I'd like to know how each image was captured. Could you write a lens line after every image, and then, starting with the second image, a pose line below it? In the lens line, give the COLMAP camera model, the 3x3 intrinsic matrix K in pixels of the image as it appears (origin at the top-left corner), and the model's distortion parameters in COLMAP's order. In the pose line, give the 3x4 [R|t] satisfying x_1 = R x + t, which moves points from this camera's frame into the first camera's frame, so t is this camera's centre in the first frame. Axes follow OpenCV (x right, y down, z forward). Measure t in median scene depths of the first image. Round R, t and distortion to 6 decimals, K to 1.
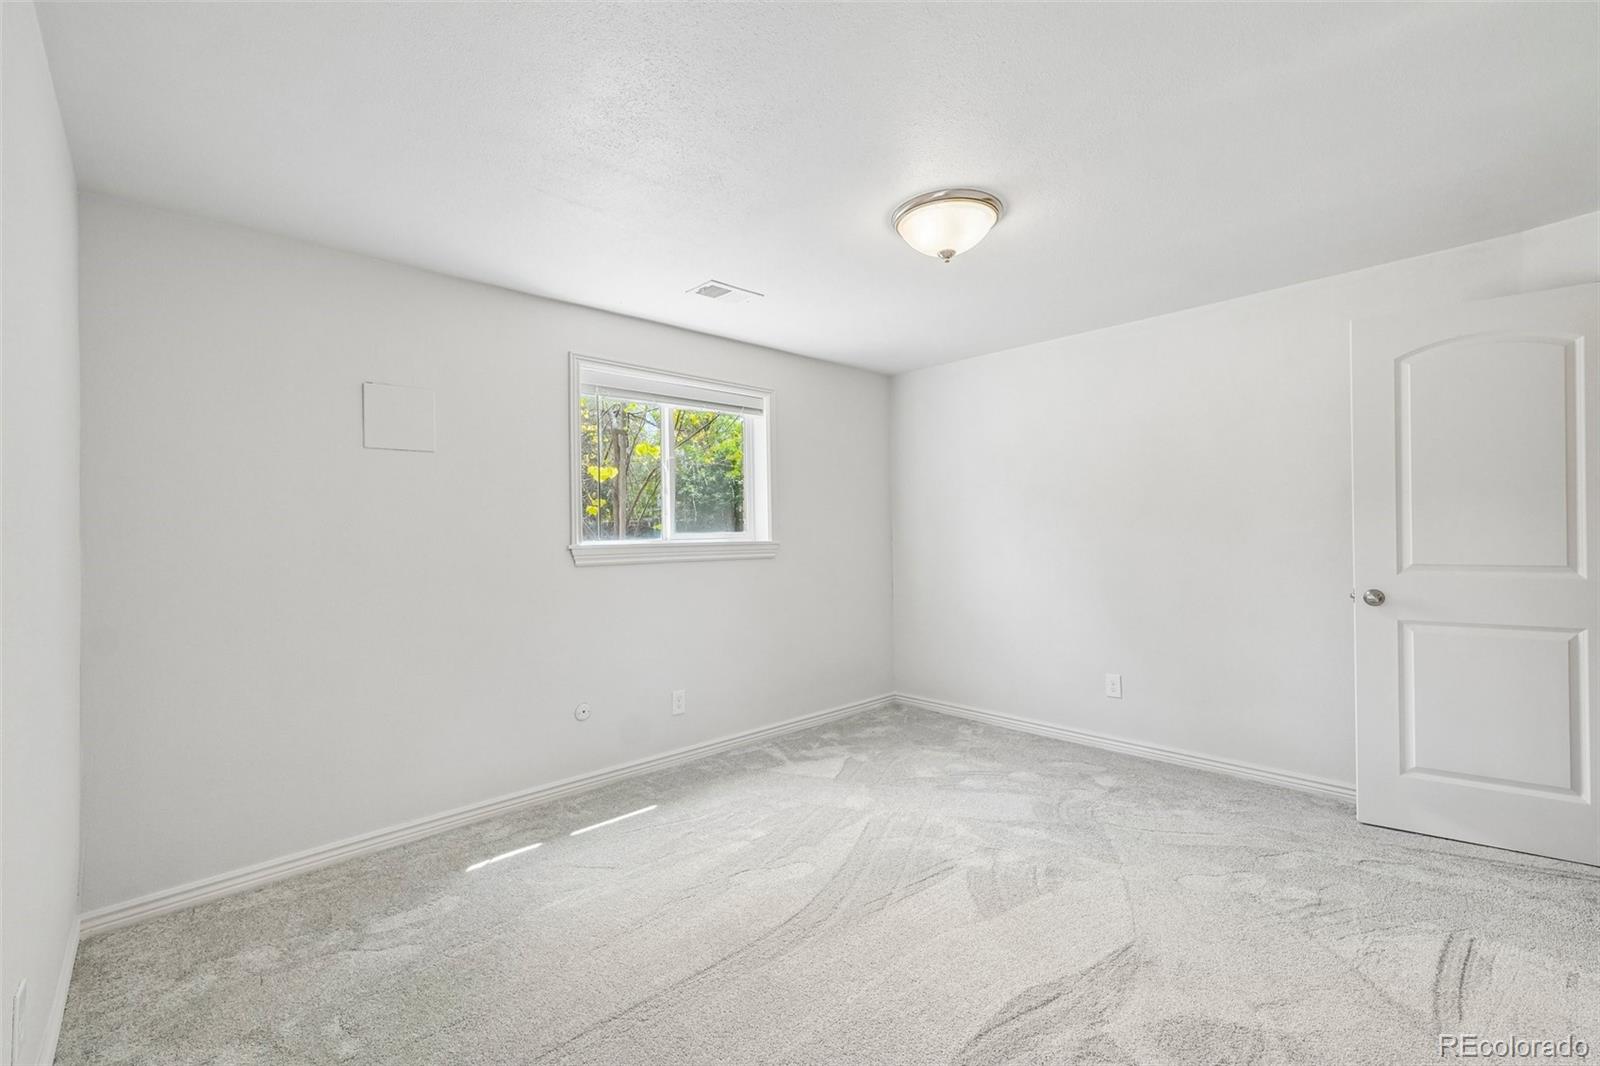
lens RADIAL K [[682.0, 0, 806.3], [0, 682.0, 537.7], [0, 0, 1]] dist [0.003294, 0.000651]
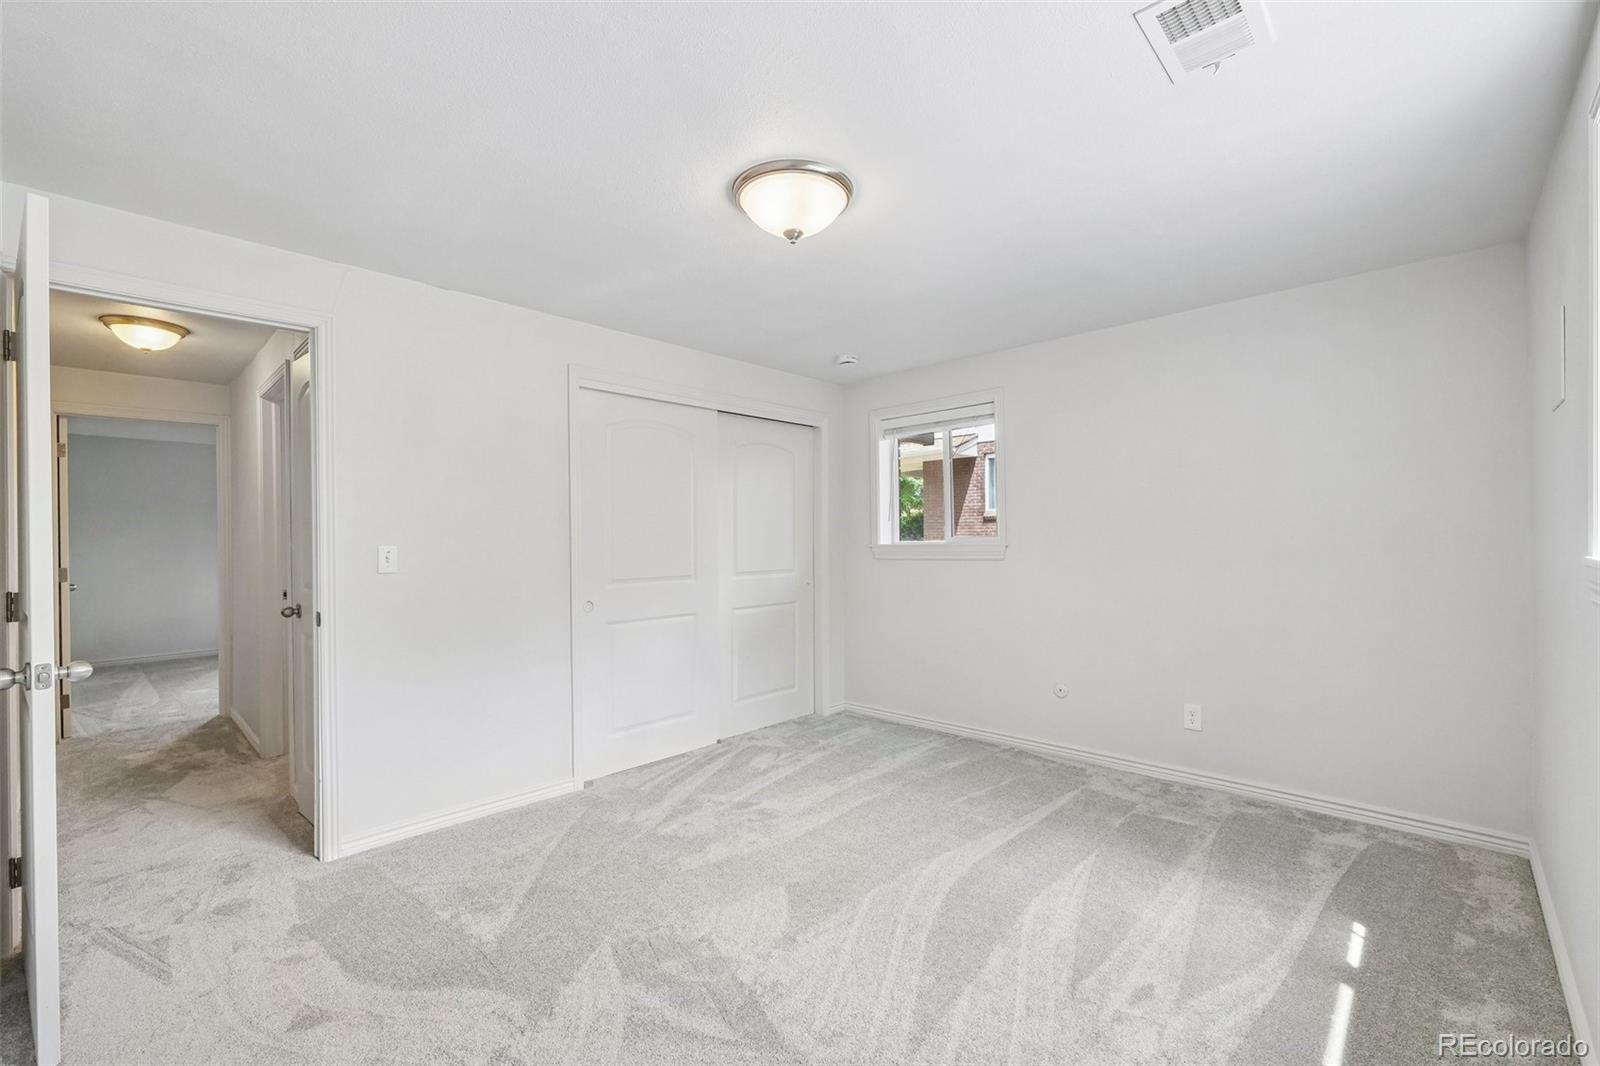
lens RADIAL K [[678.9, 0, 802.0], [0, 678.9, 533.0], [0, 0, 1]] dist [-0.000892, 0.000707]
pose [[-0.998208, 0.021868, -0.055698, 0.184335], [0.021782, 0.999760, 0.002159, -0.018112], [0.055732, 0.000942, -0.998445, 1.381754]]
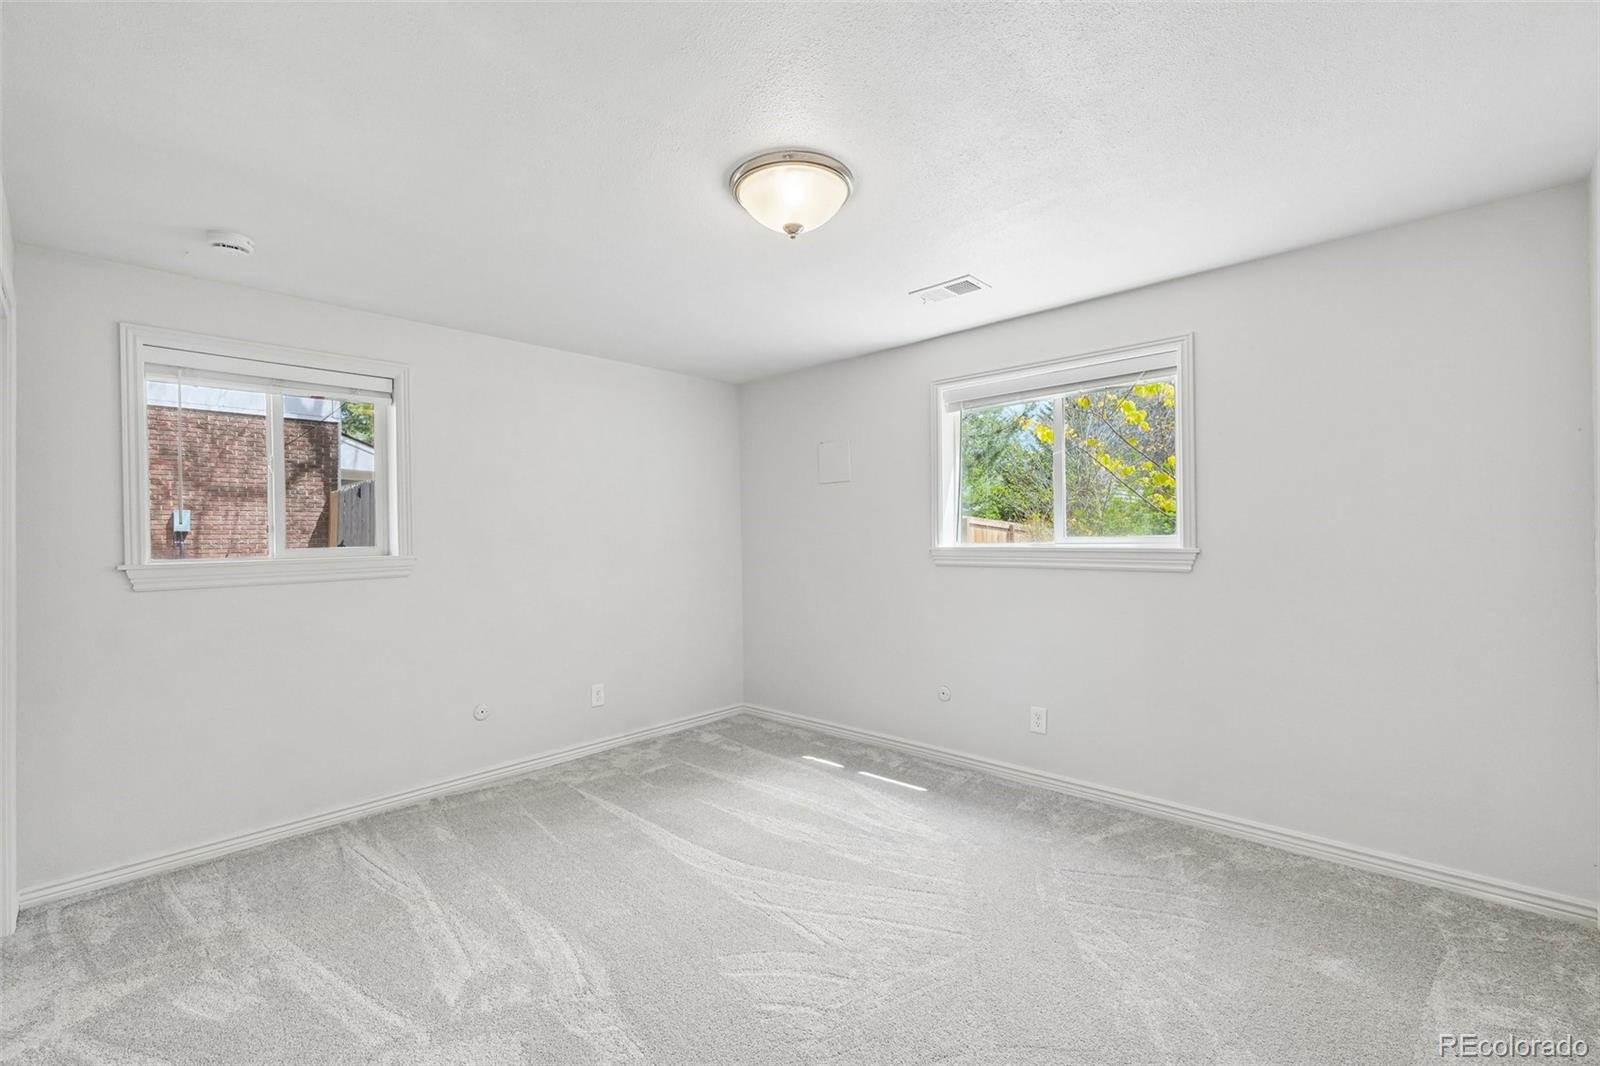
lens RADIAL K [[682.0, 0, 806.3], [0, 682.0, 537.7], [0, 0, 1]] dist [0.003294, 0.000651]
pose [[0.056206, 0.016796, -0.998278, 0.790678], [0.009369, 0.999806, 0.017349, -0.027509], [0.998375, -0.010328, 0.056038, 0.703337]]
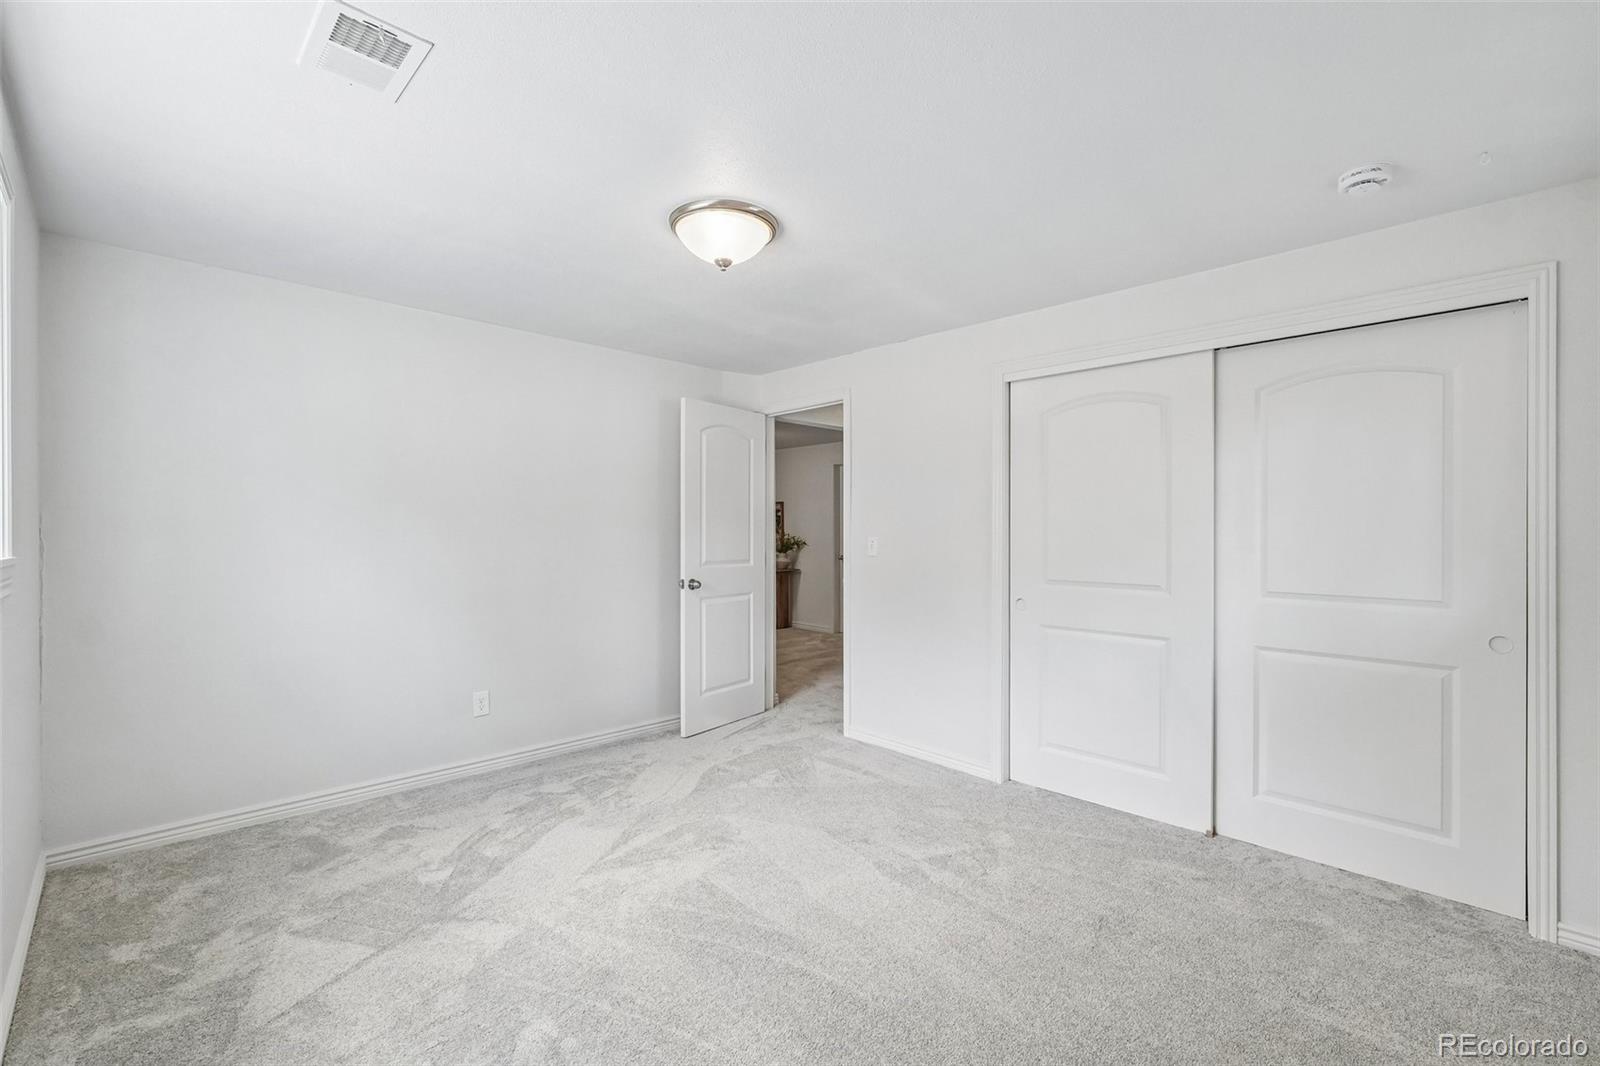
lens RADIAL K [[704.9, 0, 798.7], [0, 704.9, 528.2], [0, 0, 1]] dist [0.003097, 0.000584]
pose [[-0.011008, 0.018411, 0.999770, -0.610151], [0.003755, 0.999824, -0.018371, -0.005690], [-0.999932, 0.003552, -0.011075, 0.655454]]
